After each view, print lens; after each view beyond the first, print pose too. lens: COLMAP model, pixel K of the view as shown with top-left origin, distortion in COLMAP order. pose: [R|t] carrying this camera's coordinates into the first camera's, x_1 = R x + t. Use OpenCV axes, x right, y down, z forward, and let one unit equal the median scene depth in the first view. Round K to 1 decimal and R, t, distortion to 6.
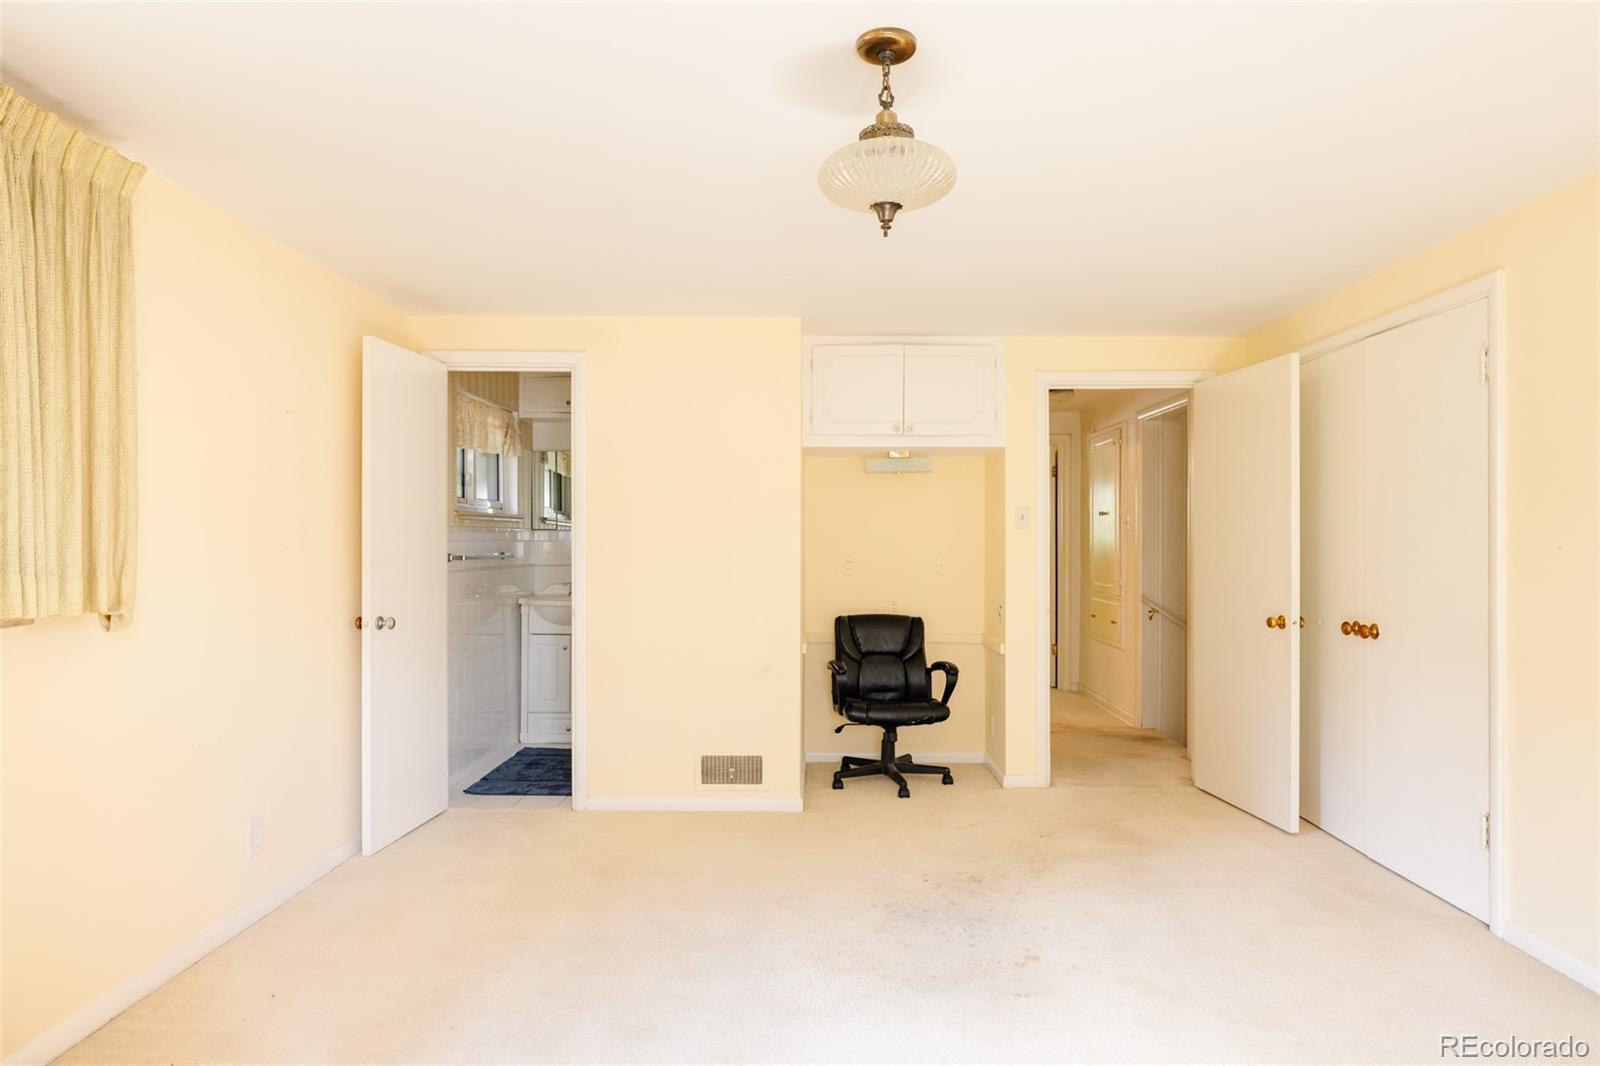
lens RADIAL K [[893.0, 0, 796.2], [0, 893.0, 537.0], [0, 0, 1]] dist [-0.006303, -0.001758]
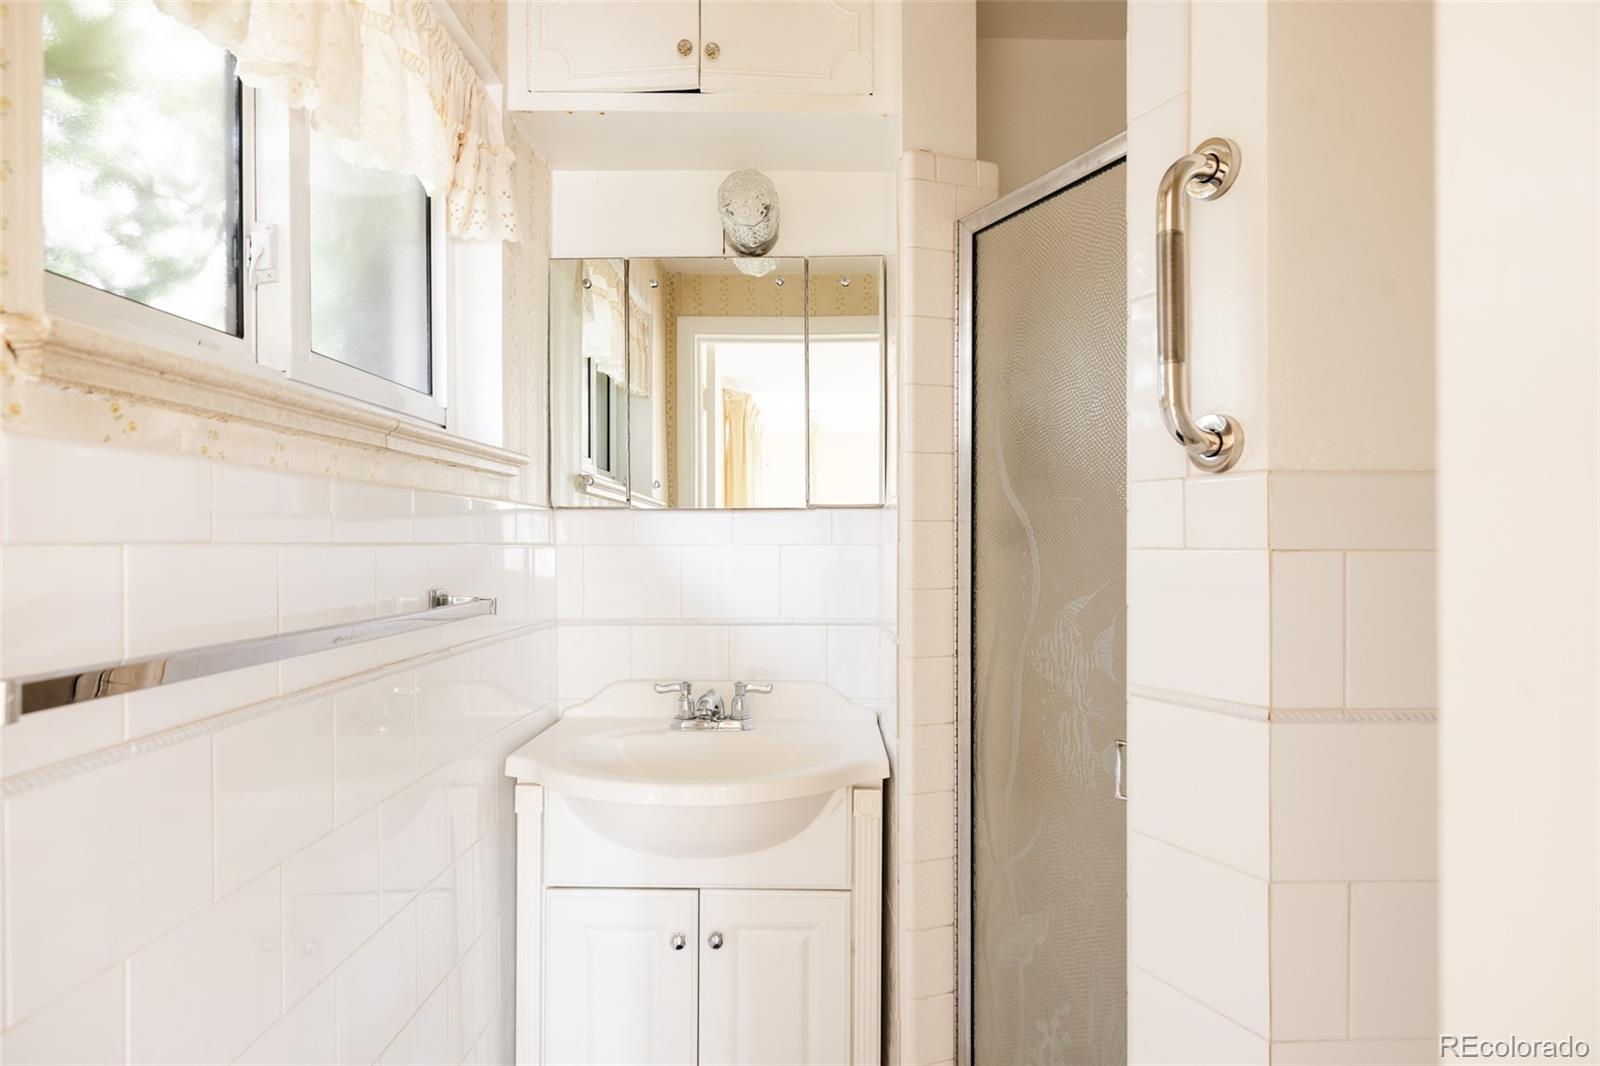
lens RADIAL K [[893.0, 0, 804.4], [0, 893.0, 535.3], [0, 0, 1]] dist [-0.006303, -0.001758]
pose [[0.999817, -0.005252, 0.018400, -0.223264], [0.005366, 0.999967, -0.006178, 0.004189], [-0.018367, 0.006276, 0.999812, 0.720028]]
